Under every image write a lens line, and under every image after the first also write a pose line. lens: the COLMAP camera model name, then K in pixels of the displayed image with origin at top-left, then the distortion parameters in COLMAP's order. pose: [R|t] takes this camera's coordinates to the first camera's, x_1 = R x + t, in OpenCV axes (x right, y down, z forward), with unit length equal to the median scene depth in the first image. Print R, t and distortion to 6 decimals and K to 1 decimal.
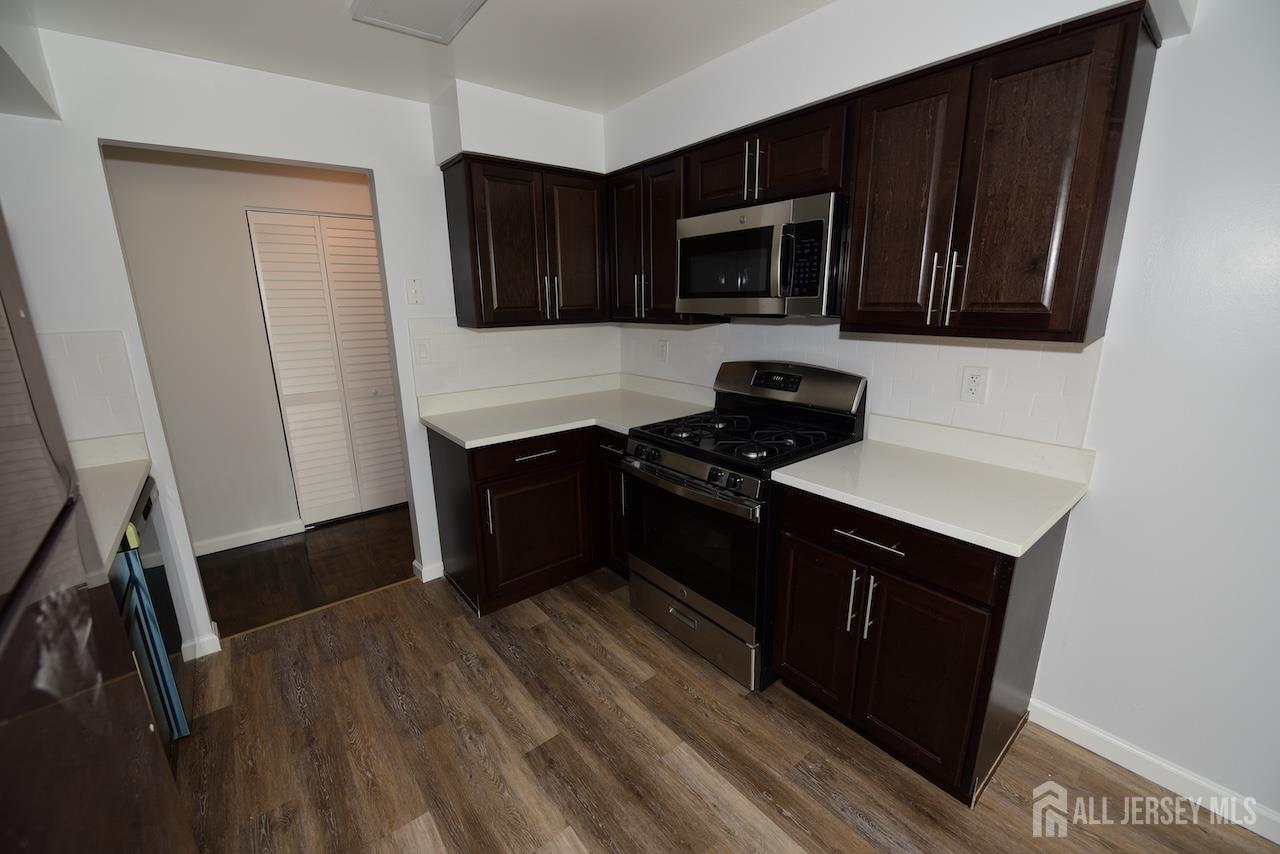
lens RADIAL K [[515.8, 0, 641.8], [0, 515.8, 424.6], [0, 0, 1]] dist [-0.011151, -0.001440]
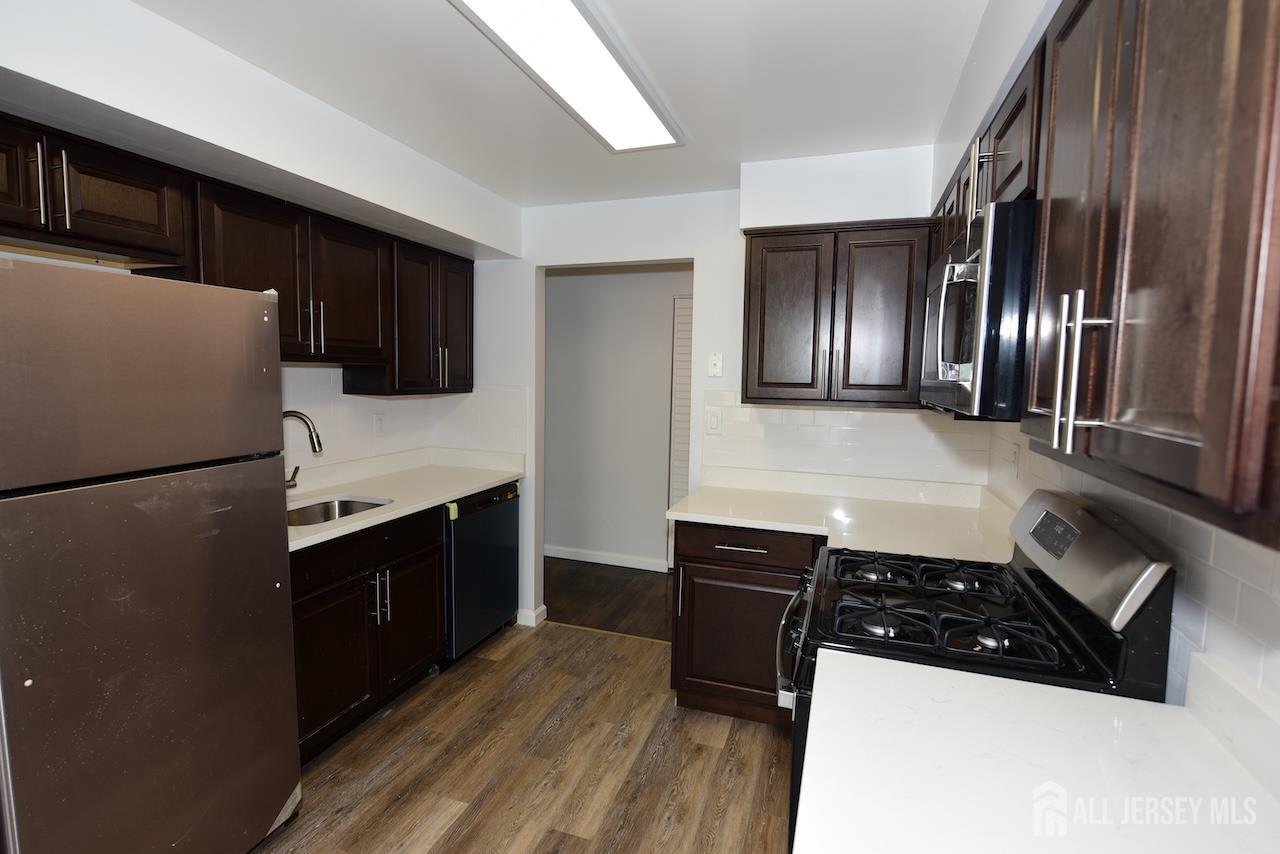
lens RADIAL K [[602.1, 0, 643.8], [0, 602.1, 422.7], [0, 0, 1]] dist [-0.001633, -0.000310]
pose [[0.526570, 0.095373, -0.844765, 0.609602], [-0.228425, 0.973018, -0.032533, -0.086283], [0.818869, 0.210097, 0.534147, 0.304861]]
